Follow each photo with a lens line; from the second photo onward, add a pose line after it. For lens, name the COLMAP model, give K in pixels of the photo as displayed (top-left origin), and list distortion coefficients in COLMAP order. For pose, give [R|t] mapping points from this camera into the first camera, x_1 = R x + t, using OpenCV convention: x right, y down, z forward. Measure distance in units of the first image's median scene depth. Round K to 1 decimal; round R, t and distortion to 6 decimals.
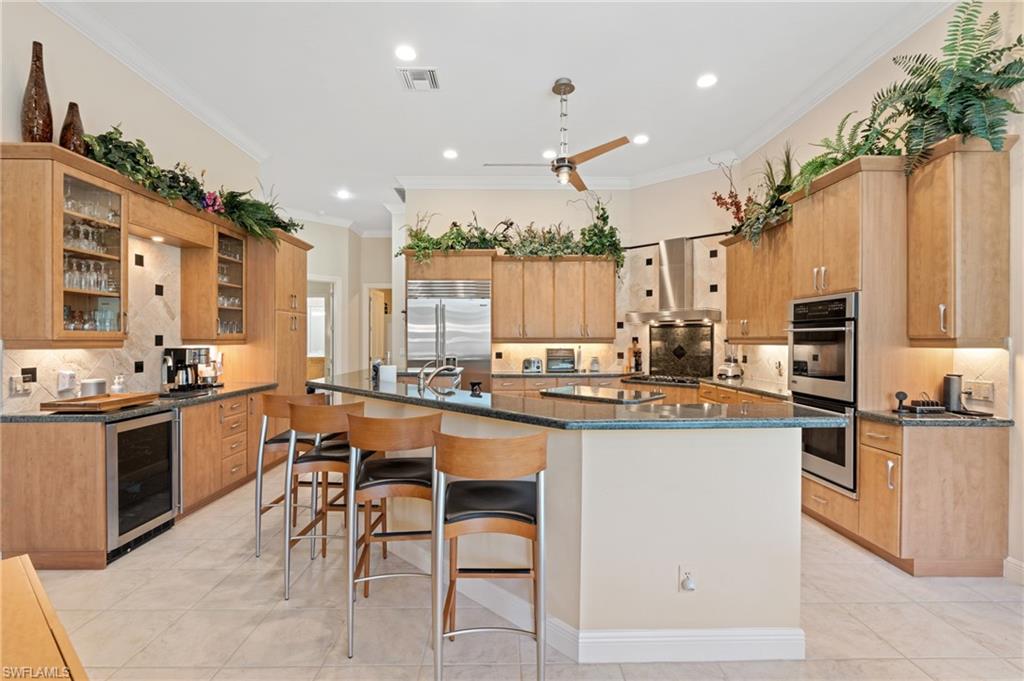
lens RADIAL K [[462.4, 0, 512.2], [0, 462.4, 340.8], [0, 0, 1]] dist [-0.004650, 0.001021]
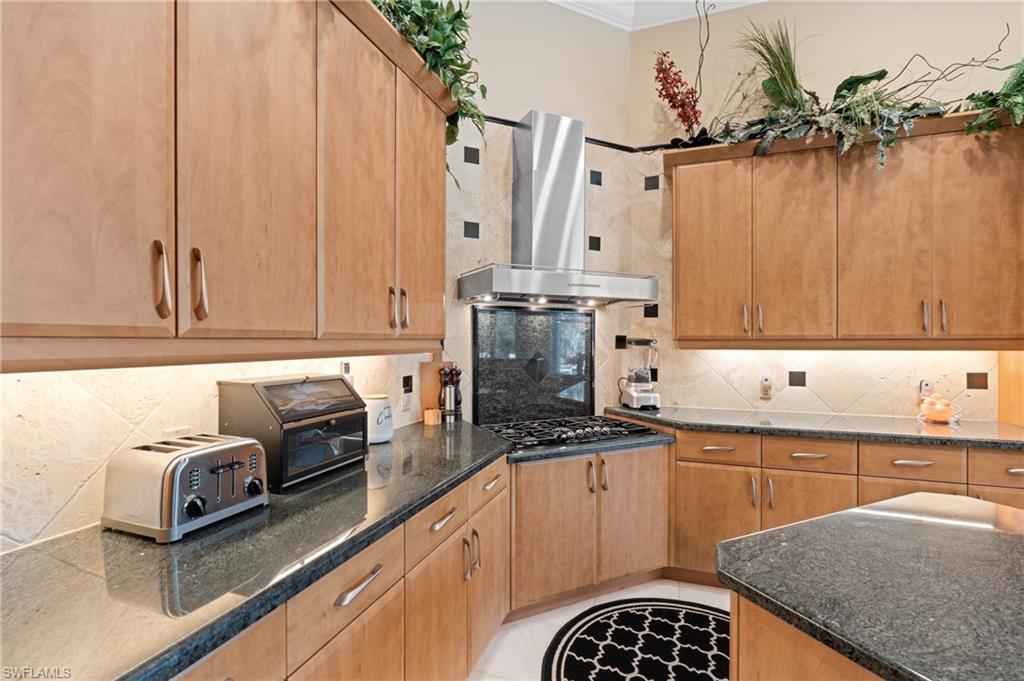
lens RADIAL K [[462.4, 0, 507.7], [0, 462.4, 340.4], [0, 0, 1]] dist [-0.004650, 0.001021]
pose [[0.357143, -0.001662, 0.934048, -0.168126], [0.002697, 0.999996, 0.000748, -0.006163], [-0.934046, 0.002252, 0.357146, 1.655659]]
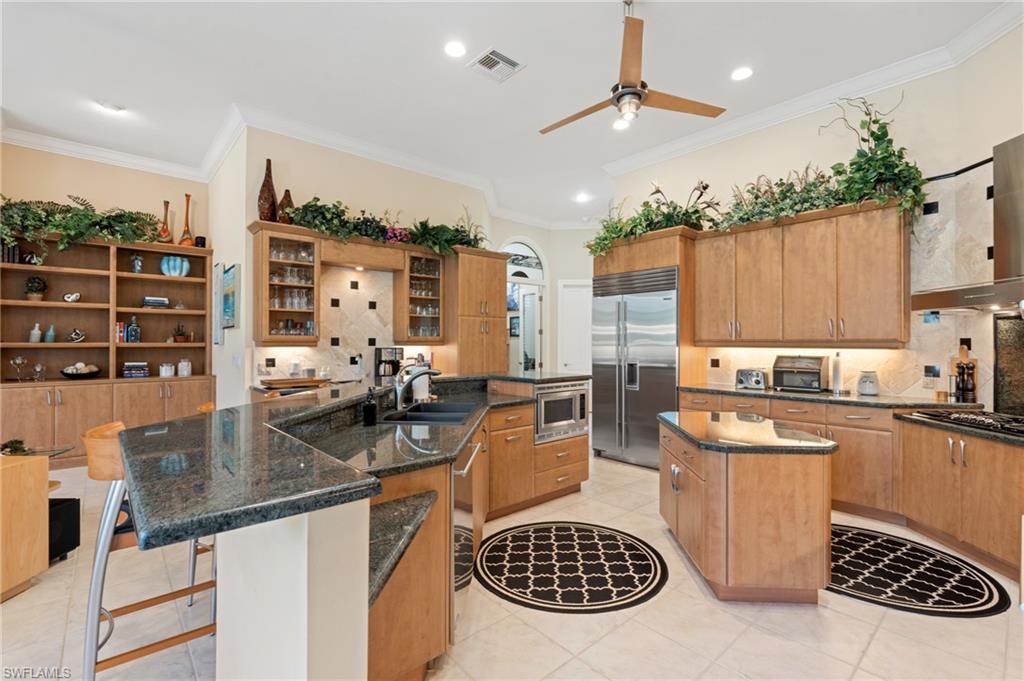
lens RADIAL K [[462.4, 0, 512.9], [0, 462.4, 342.7], [0, 0, 1]] dist [-0.004650, 0.001021]
pose [[0.648286, 0.002307, -0.761393, 0.687433], [-0.004960, 0.999987, -0.001193, 0.000833], [0.761381, 0.004549, 0.648289, 0.531037]]
